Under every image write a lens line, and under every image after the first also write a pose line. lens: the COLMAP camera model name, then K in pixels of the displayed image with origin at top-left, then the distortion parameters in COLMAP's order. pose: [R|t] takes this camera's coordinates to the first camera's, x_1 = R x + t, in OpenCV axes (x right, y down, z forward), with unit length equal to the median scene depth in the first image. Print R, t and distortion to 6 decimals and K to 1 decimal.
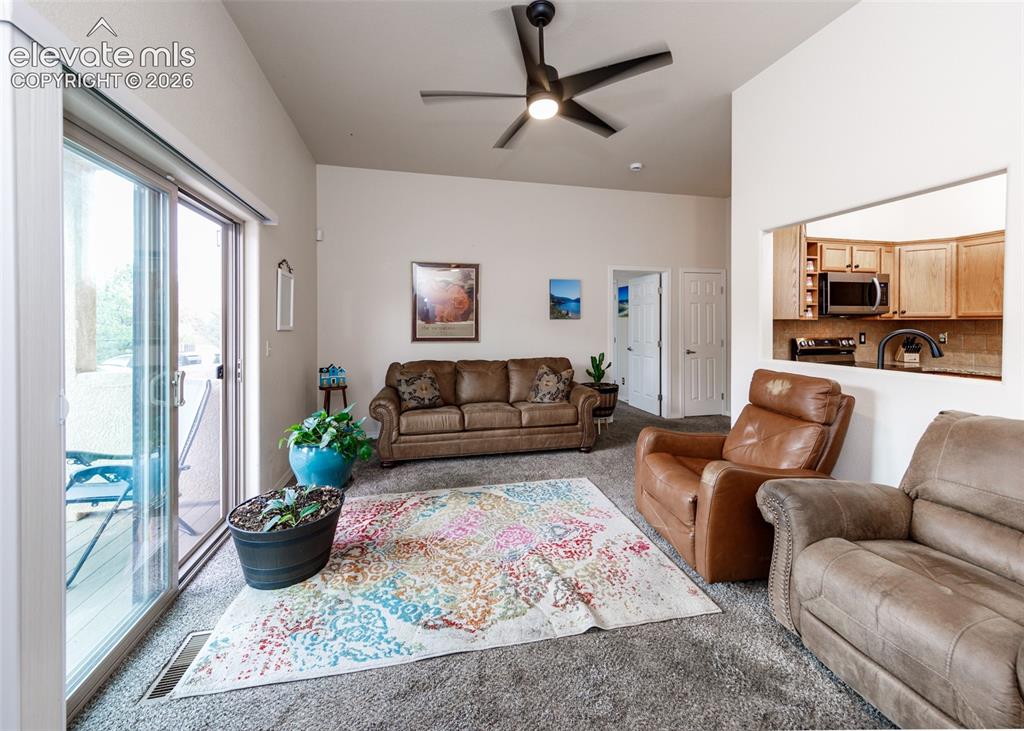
lens RADIAL K [[401.4, 0, 511.9], [0, 401.4, 320.5], [0, 0, 1]] dist [0.000140, -0.000106]
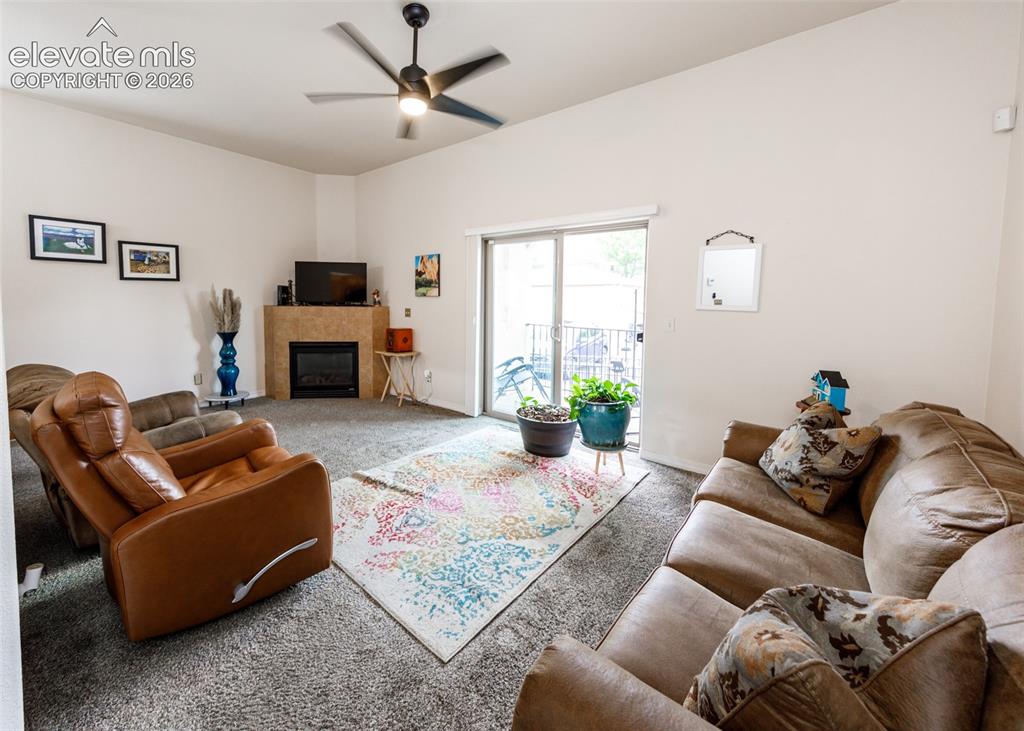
lens RADIAL K [[381.0, 0, 459.3], [0, 381.0, 317.1], [0, 0, 1]] dist [0.000199, -0.000033]
pose [[-0.816695, 0.026254, -0.576472, 0.540306], [-0.001418, 0.998870, 0.047500, 0.002071], [0.577068, 0.039610, -0.815735, 1.789514]]
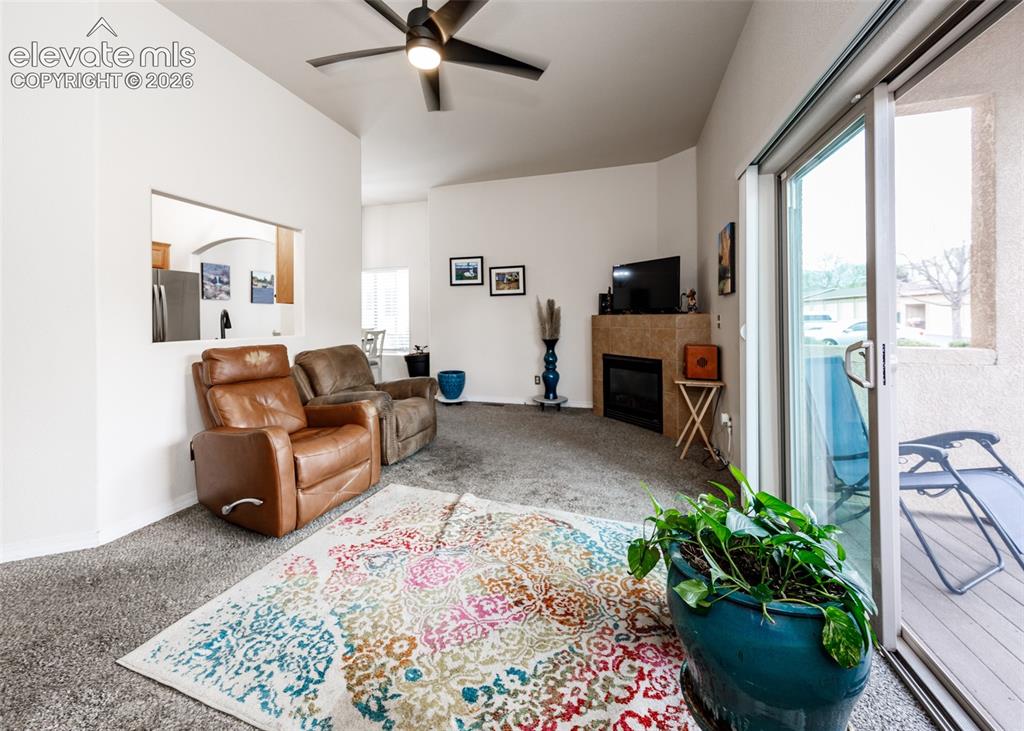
lens RADIAL K [[401.4, 0, 511.9], [0, 401.4, 320.5], [0, 0, 1]] dist [0.000140, -0.000106]
pose [[-0.865226, 0.008385, 0.501312, -0.495359], [0.008649, 0.999961, -0.001798, 0.067491], [-0.501308, 0.002780, -0.865265, 1.550691]]
